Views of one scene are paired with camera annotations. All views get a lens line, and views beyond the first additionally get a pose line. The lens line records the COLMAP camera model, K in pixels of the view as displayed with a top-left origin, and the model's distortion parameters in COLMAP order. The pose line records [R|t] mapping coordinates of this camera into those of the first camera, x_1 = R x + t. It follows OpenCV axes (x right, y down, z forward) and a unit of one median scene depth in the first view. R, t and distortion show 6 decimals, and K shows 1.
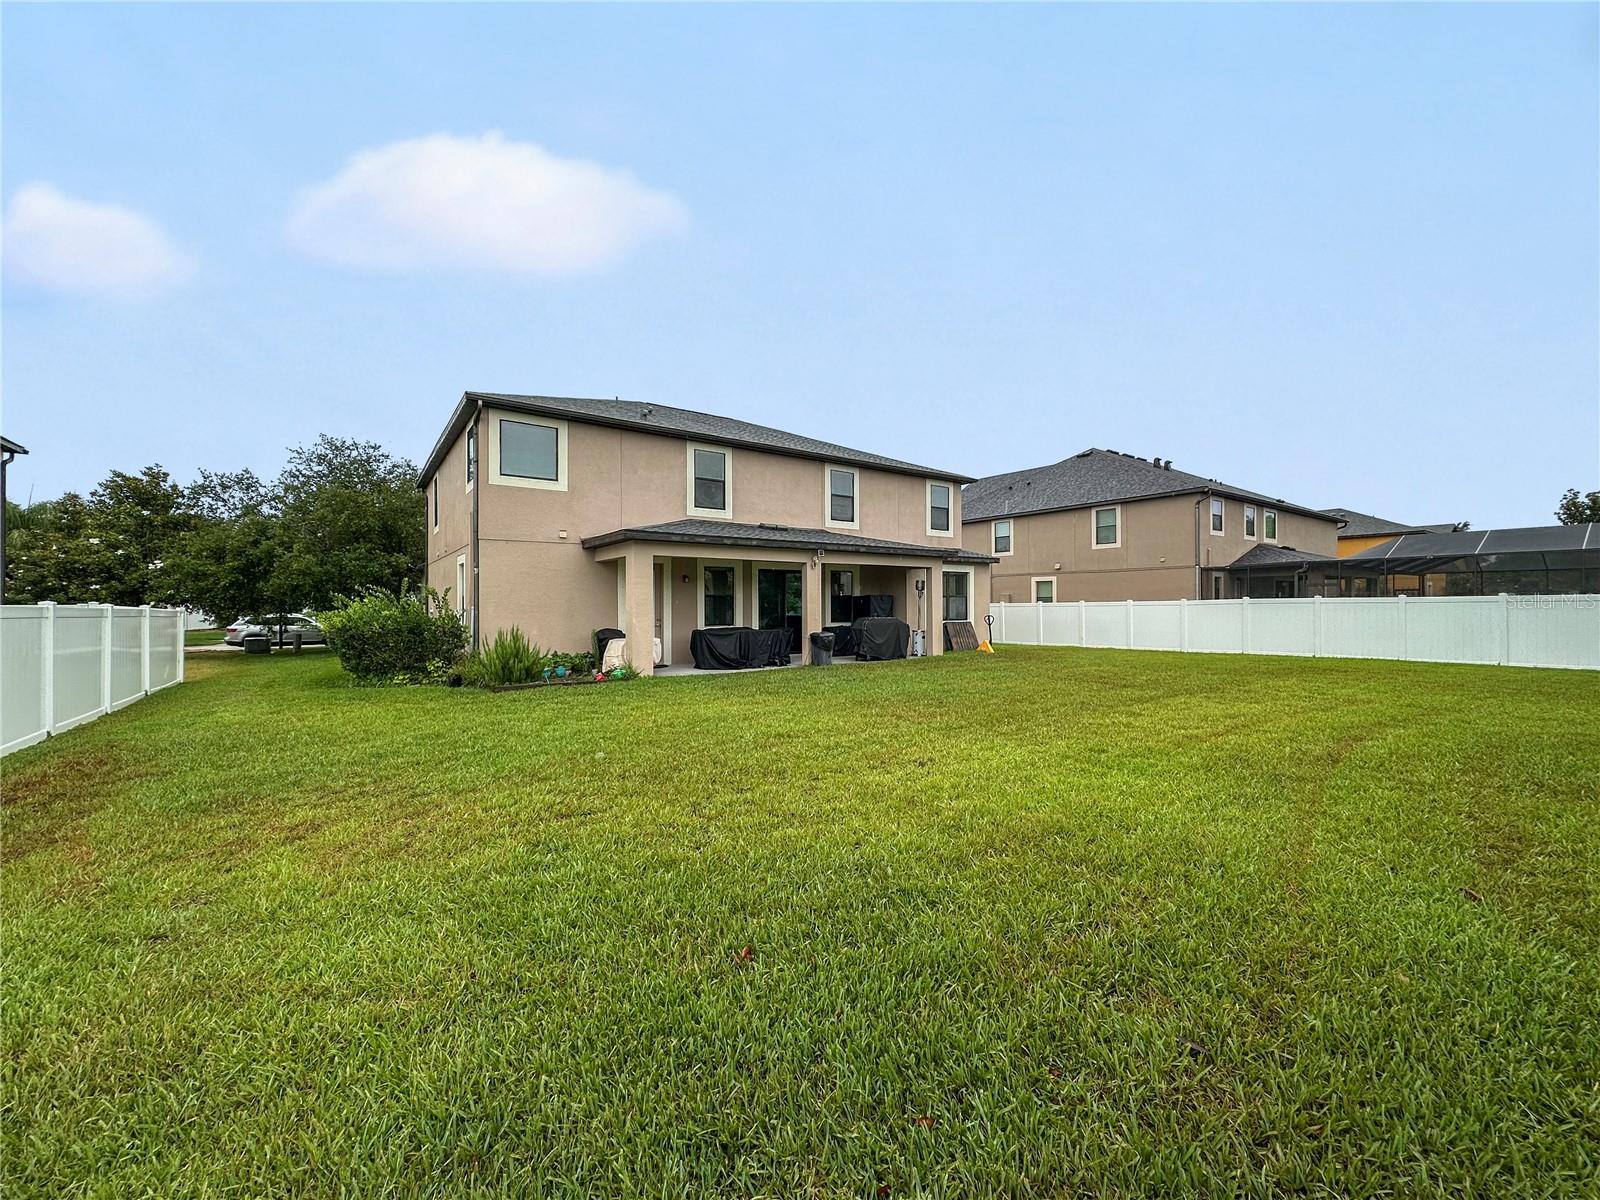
lens RADIAL K [[644.2, 0, 835.7], [0, 644.2, 598.3], [0, 0, 1]] dist [-0.000308, -0.000006]
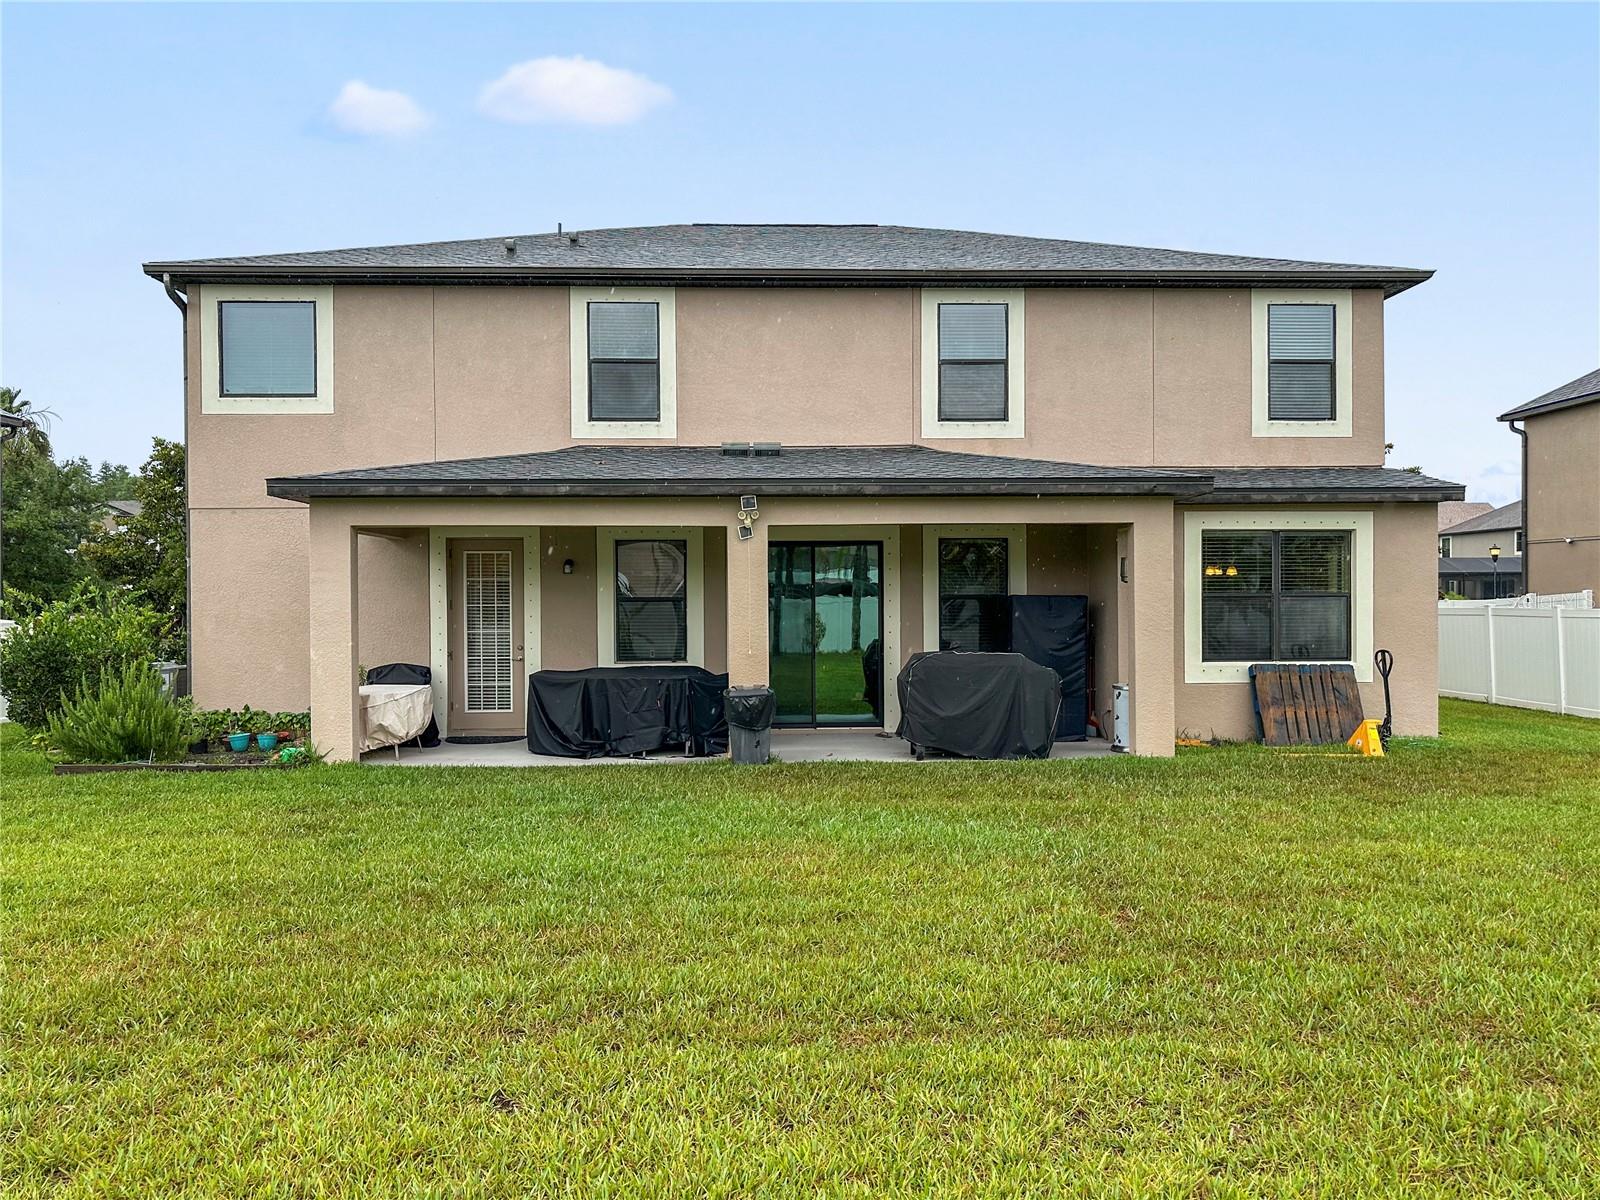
lens RADIAL K [[1145.7, 0, 800.7], [0, 1145.7, 609.0], [0, 0, 1]] dist [0.008751, -0.000752]
pose [[0.819281, 0.004166, -0.573377, 0.397005], [0.006624, 0.999838, 0.016729, -0.010381], [0.573354, -0.017504, 0.819121, 0.351310]]
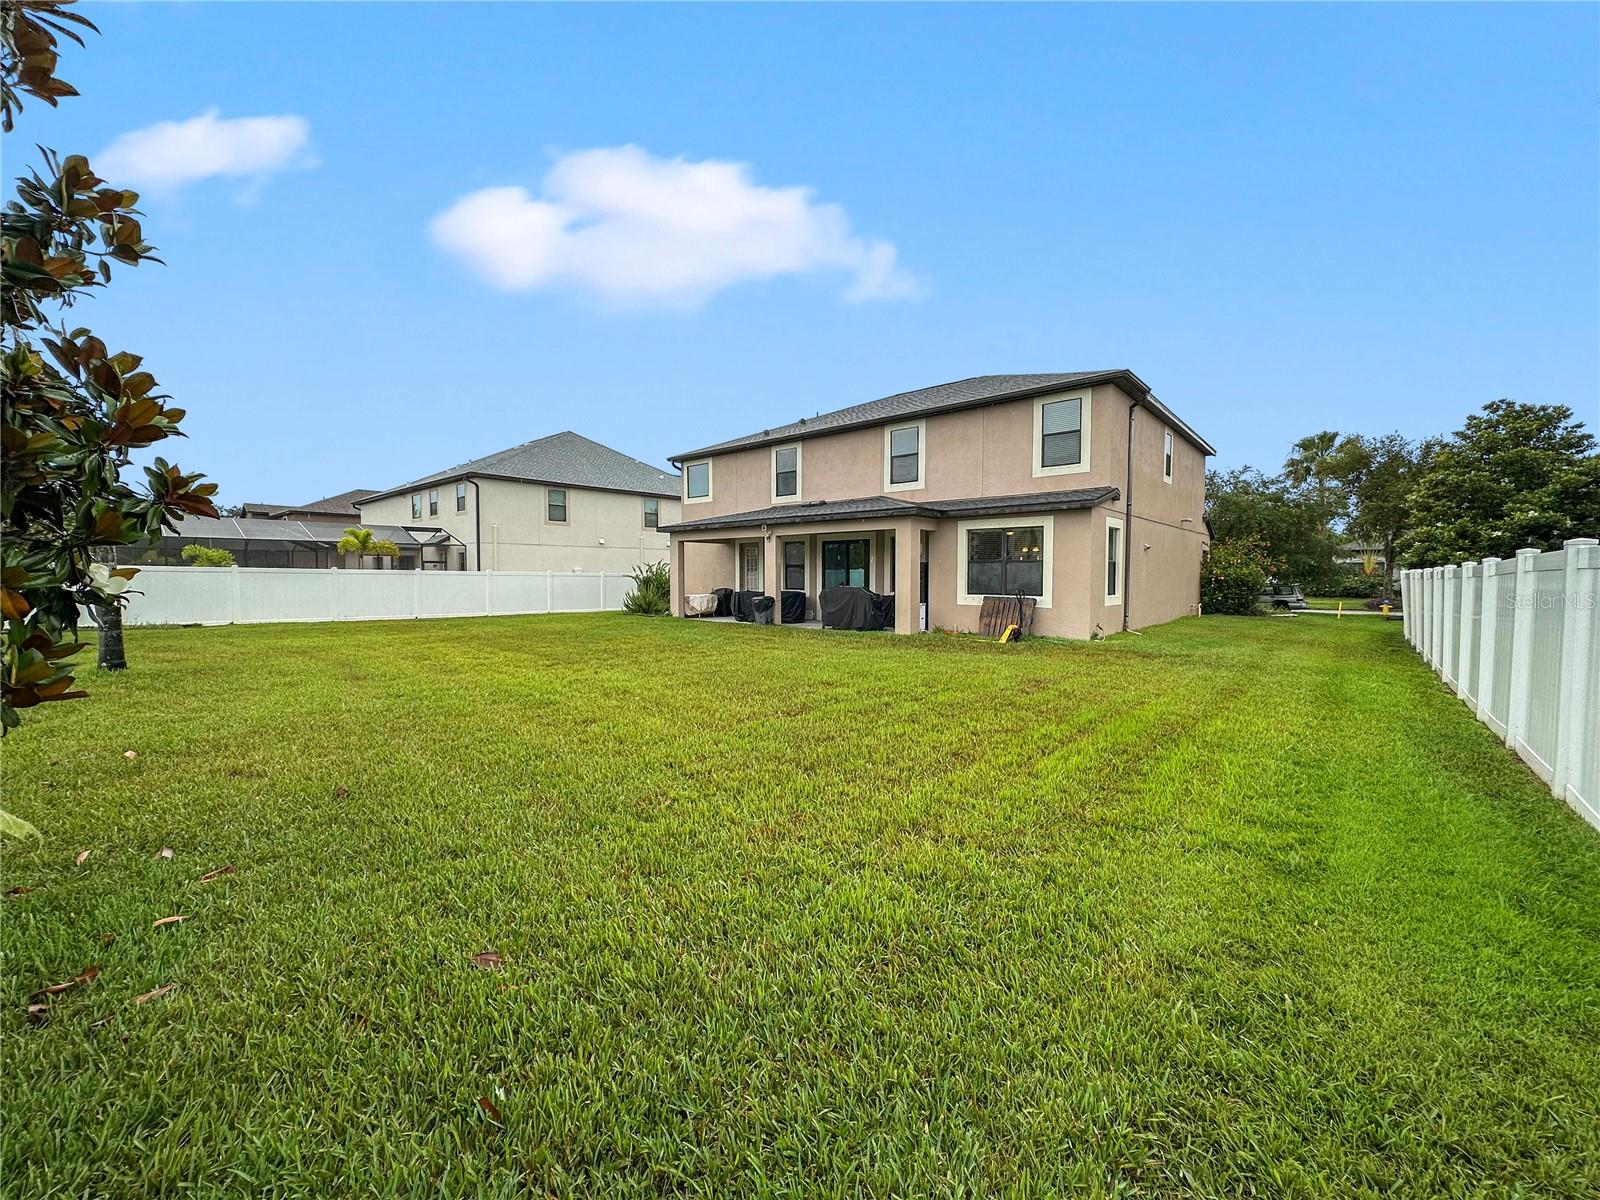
lens RADIAL K [[644.2, 0, 835.7], [0, 644.2, 598.3], [0, 0, 1]] dist [-0.000308, -0.000006]
pose [[0.229439, 0.044912, -0.972286, 1.019184], [0.013216, 0.998699, 0.049251, -0.000036], [0.973233, -0.024149, 0.228547, 0.773213]]
